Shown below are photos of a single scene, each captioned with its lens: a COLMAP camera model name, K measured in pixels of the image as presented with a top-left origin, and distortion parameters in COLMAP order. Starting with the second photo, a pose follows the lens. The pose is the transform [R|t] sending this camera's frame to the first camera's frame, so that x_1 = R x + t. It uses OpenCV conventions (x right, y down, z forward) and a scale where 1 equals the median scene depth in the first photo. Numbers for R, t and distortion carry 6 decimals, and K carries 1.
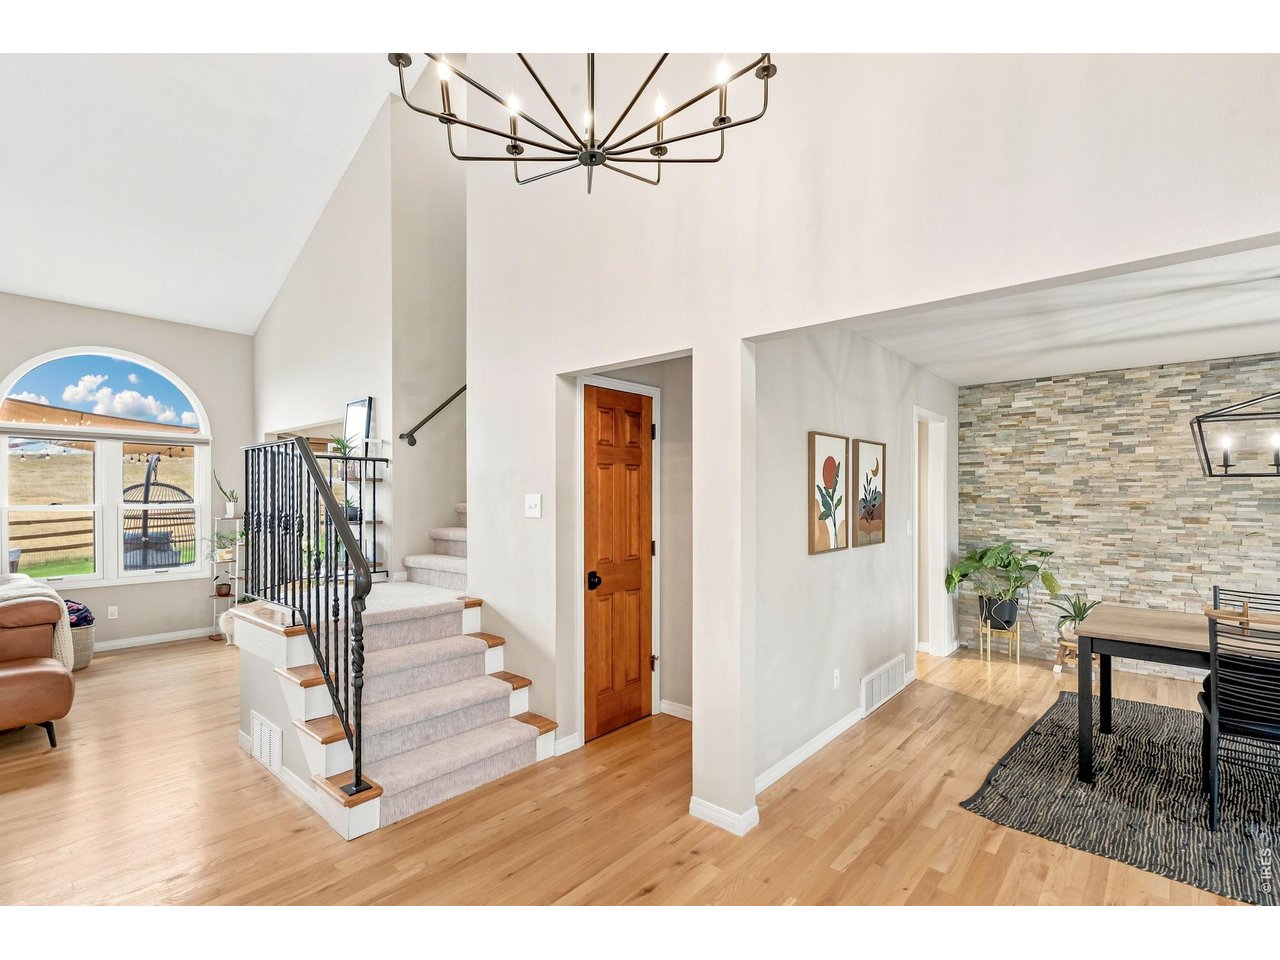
lens RADIAL K [[608.3, 0, 641.4], [0, 608.3, 485.8], [0, 0, 1]] dist [0.000965, 0.000130]
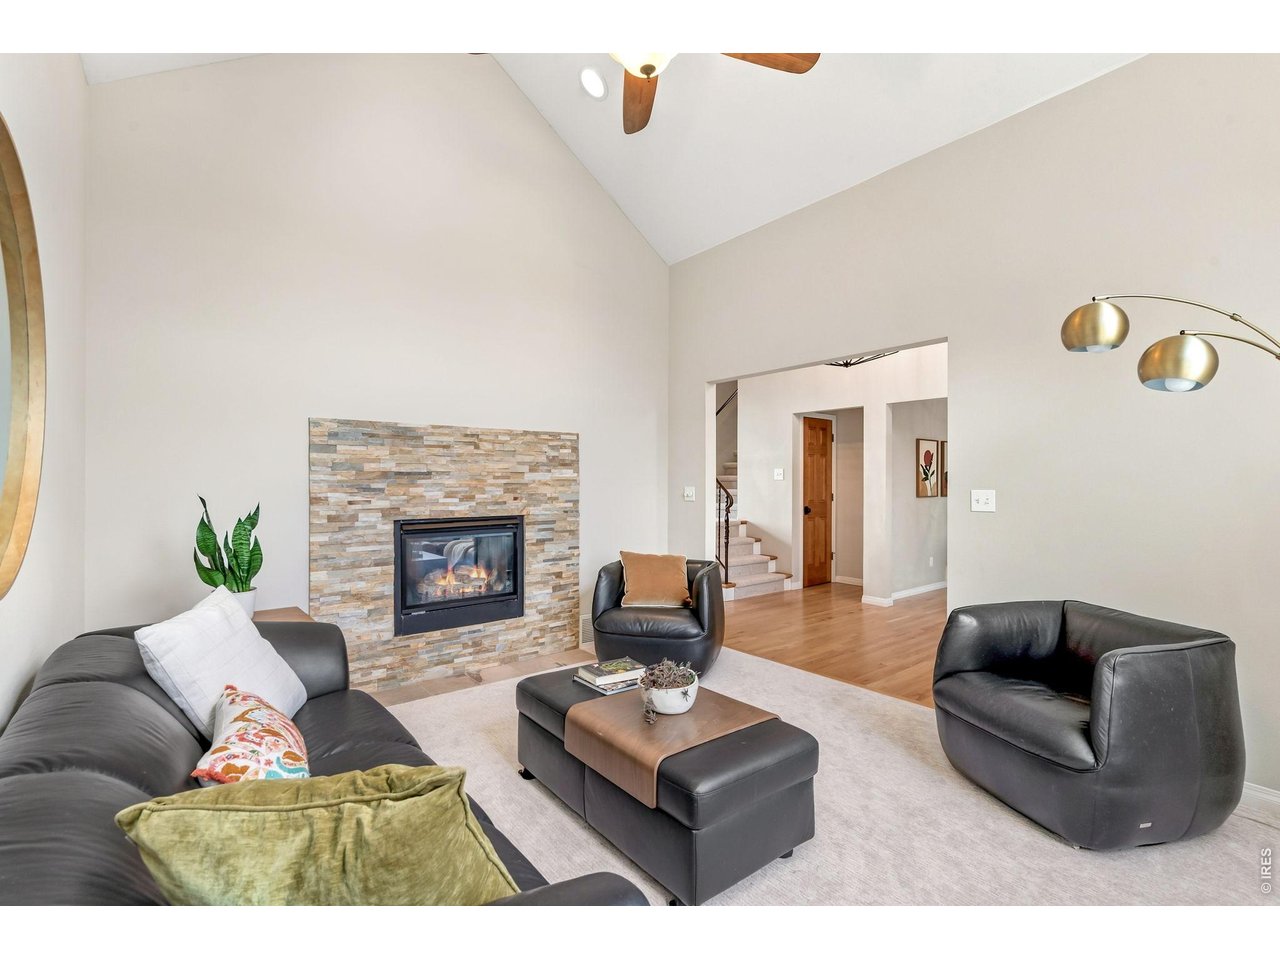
lens RADIAL K [[608.3, 0, 637.0], [0, 608.3, 476.4], [0, 0, 1]] dist [0.000965, 0.000130]
pose [[0.984625, 0.001096, -0.174676, -0.285610], [-0.000121, 0.999984, 0.005590, 0.026880], [0.174679, -0.005483, 0.984610, -1.147503]]
